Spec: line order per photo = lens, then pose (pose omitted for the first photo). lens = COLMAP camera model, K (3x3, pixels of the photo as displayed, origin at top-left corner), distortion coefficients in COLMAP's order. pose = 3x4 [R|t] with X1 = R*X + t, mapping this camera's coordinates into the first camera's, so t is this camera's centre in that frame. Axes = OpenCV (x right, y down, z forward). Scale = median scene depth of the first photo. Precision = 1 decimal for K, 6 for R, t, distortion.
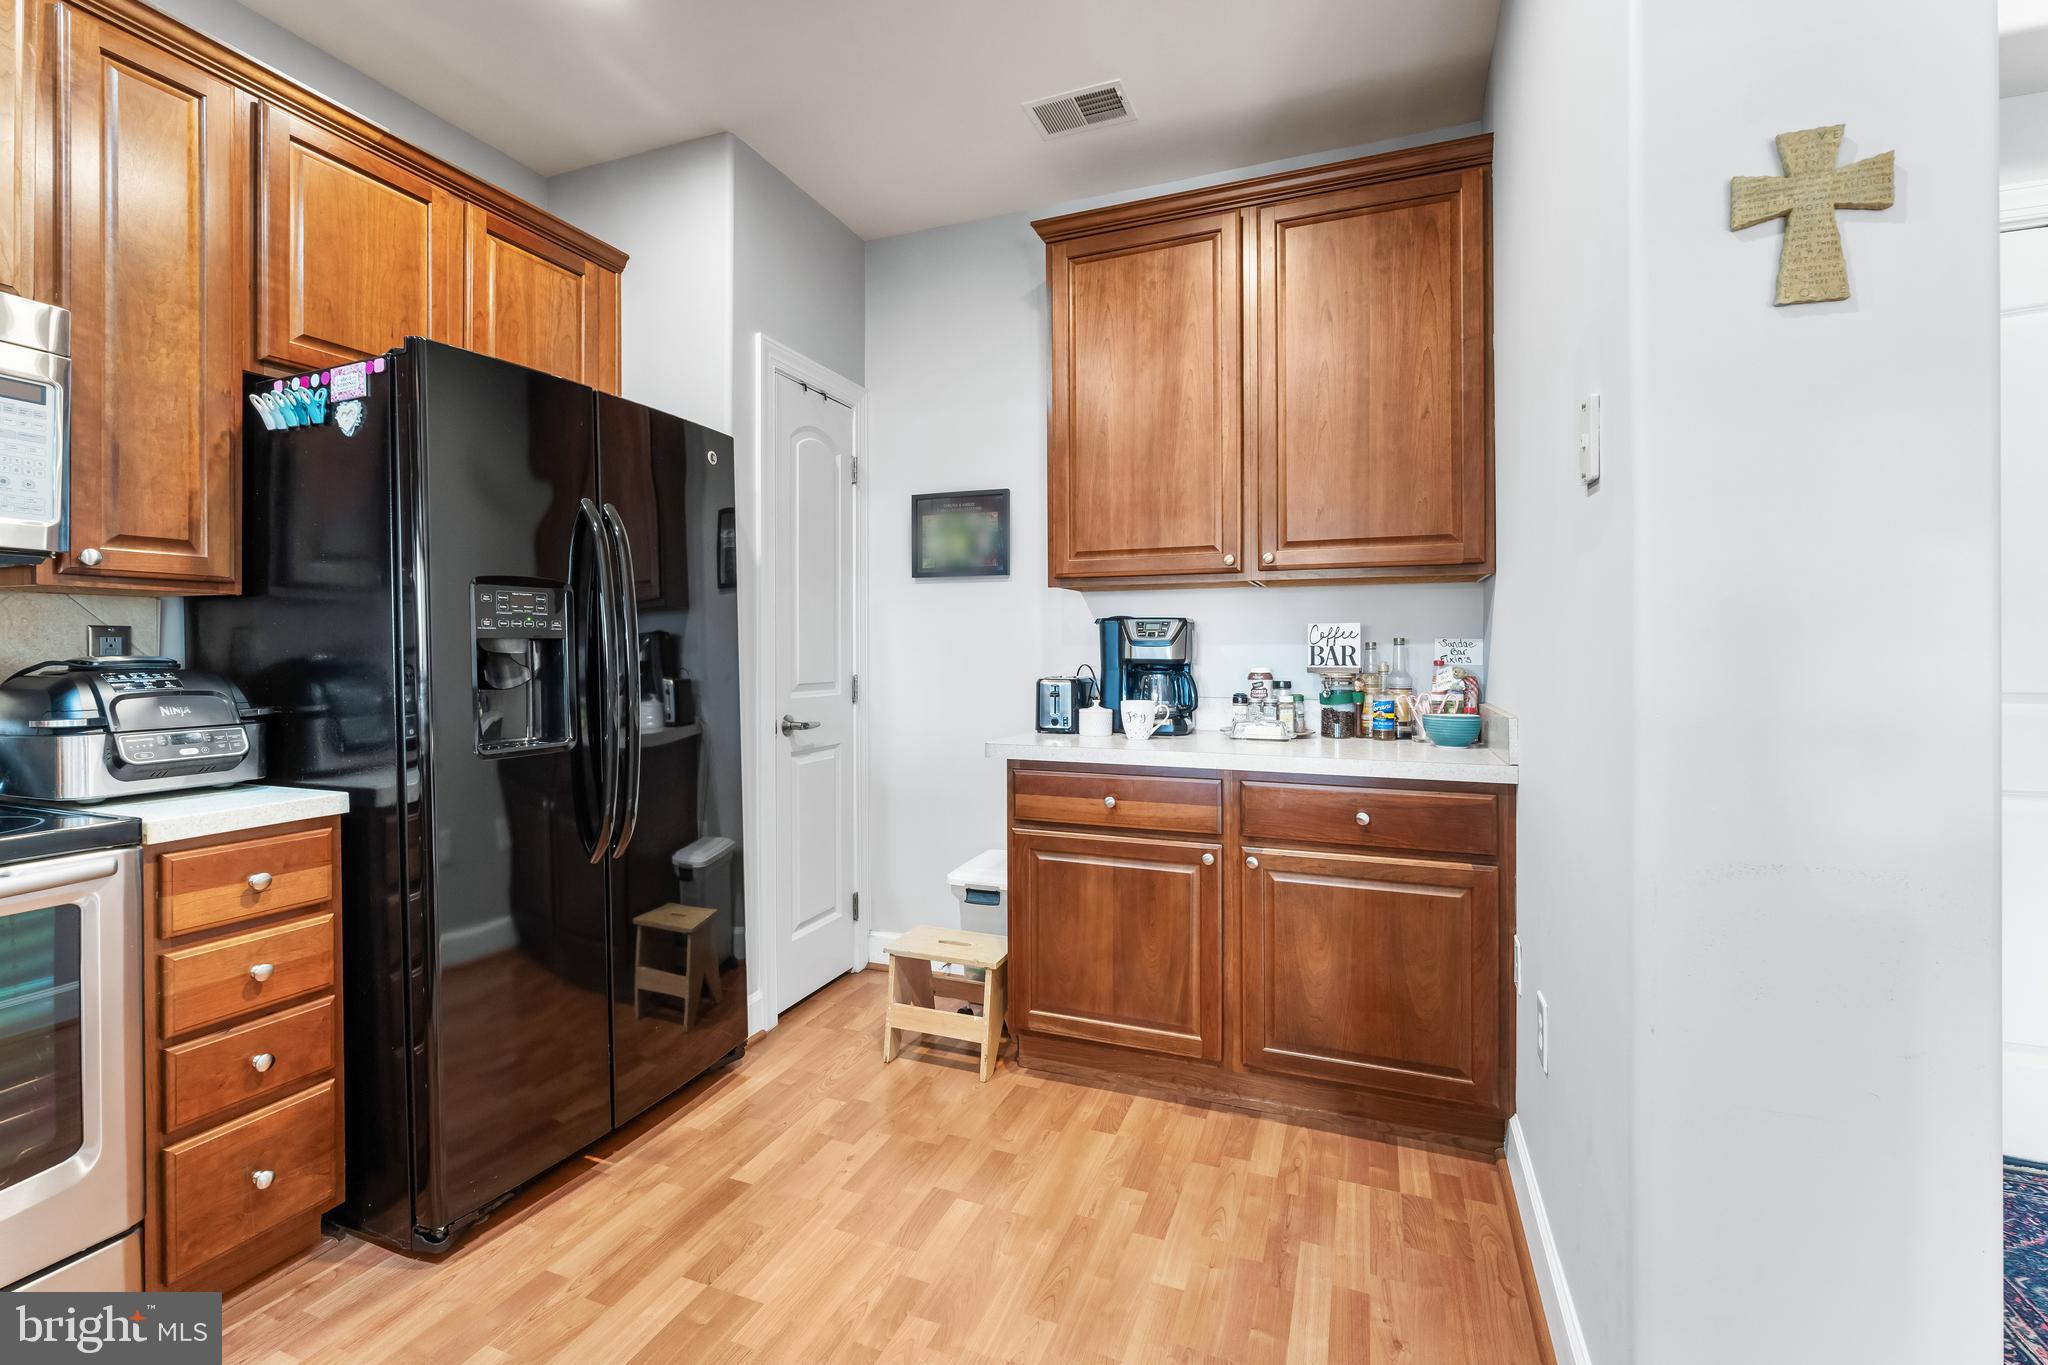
lens RADIAL K [[893.9, 0, 1023.8], [0, 893.9, 653.2], [0, 0, 1]] dist [0.000850, 0.000029]
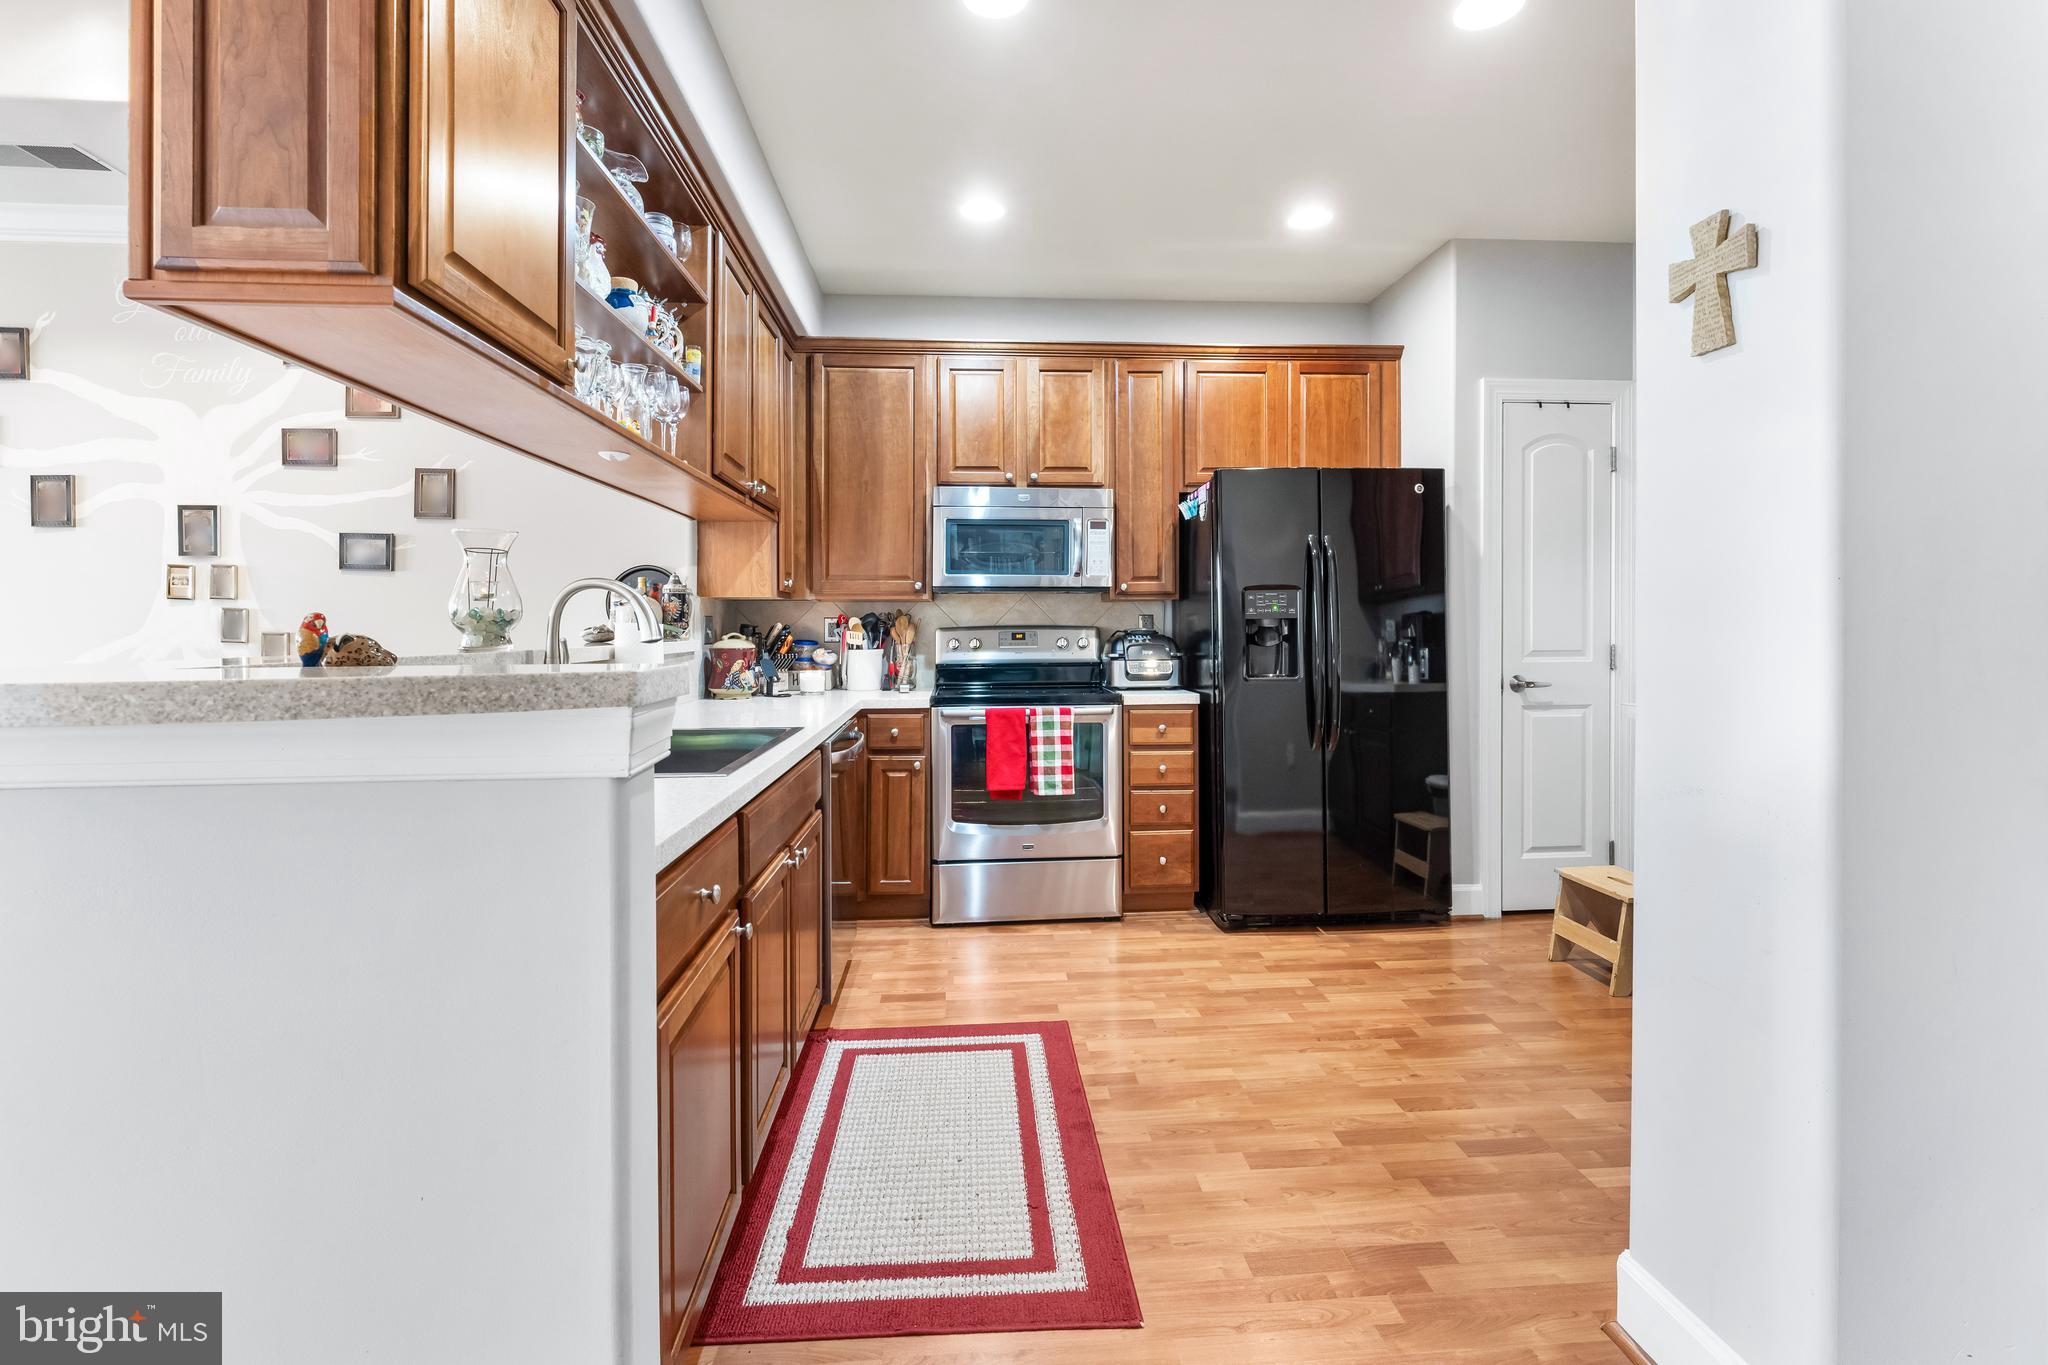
lens RADIAL K [[897.8, 0, 1015.6], [0, 897.8, 631.1], [0, 0, 1]] dist [0.001376, 0.000420]
pose [[0.421913, 0.002098, -0.906634, 0.921114], [0.004290, 0.999982, 0.004311, -0.000932], [0.906626, -0.005709, 0.421897, -0.253402]]
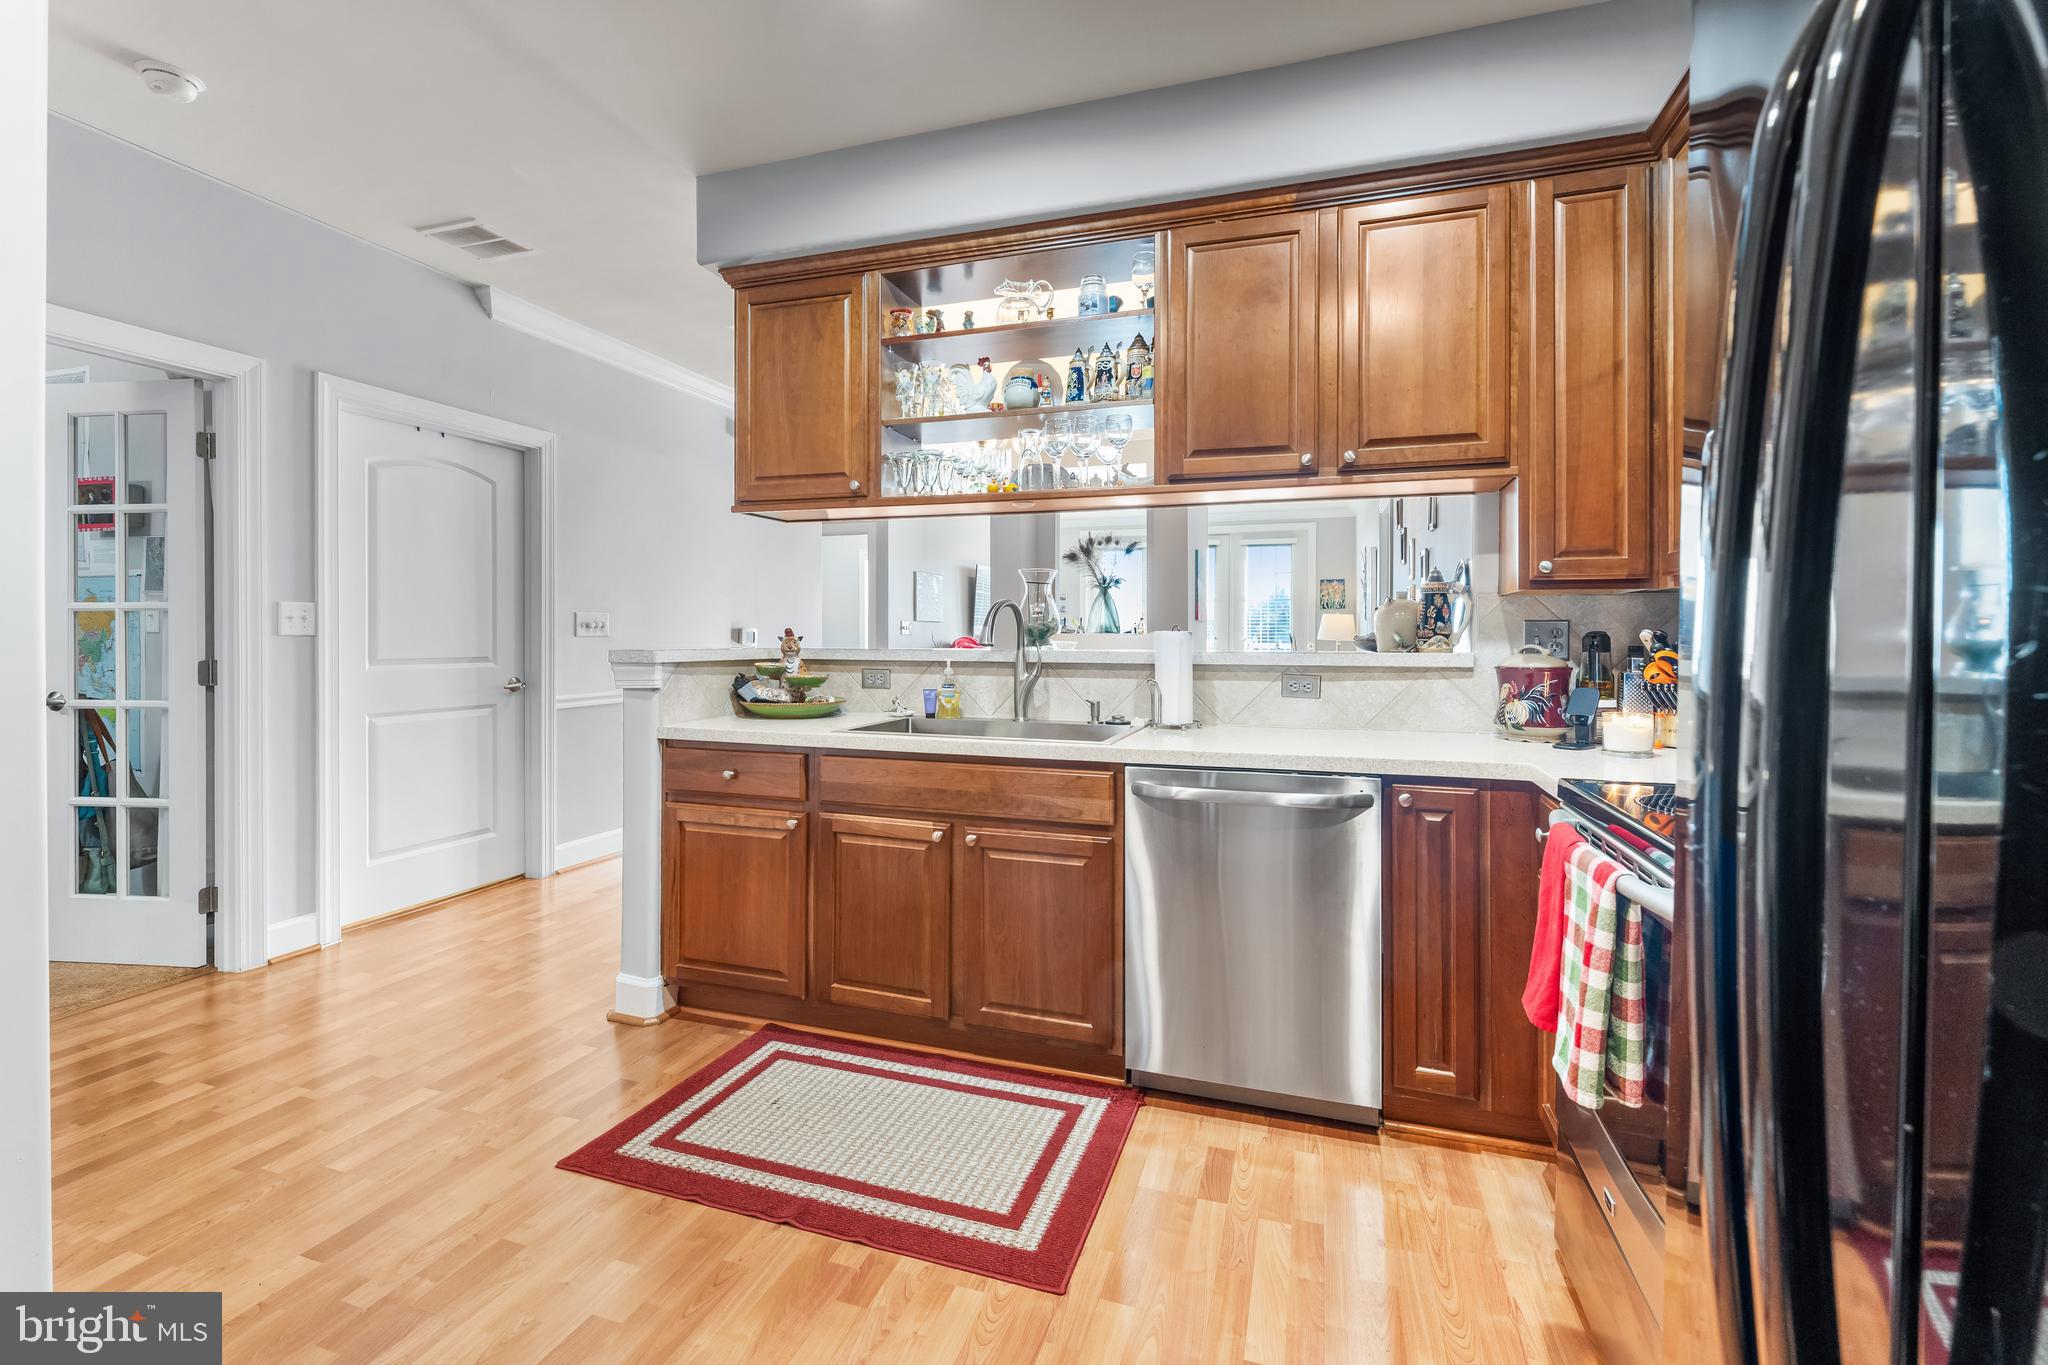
lens RADIAL K [[904.4, 0, 1023.7], [0, 904.4, 641.5], [0, 0, 1]] dist [-0.001052, -0.000294]
pose [[-0.998911, -0.000964, -0.046655, -0.367164], [-0.001293, 0.999974, 0.007032, -0.002021], [0.046647, 0.007084, -0.998886, 1.409438]]
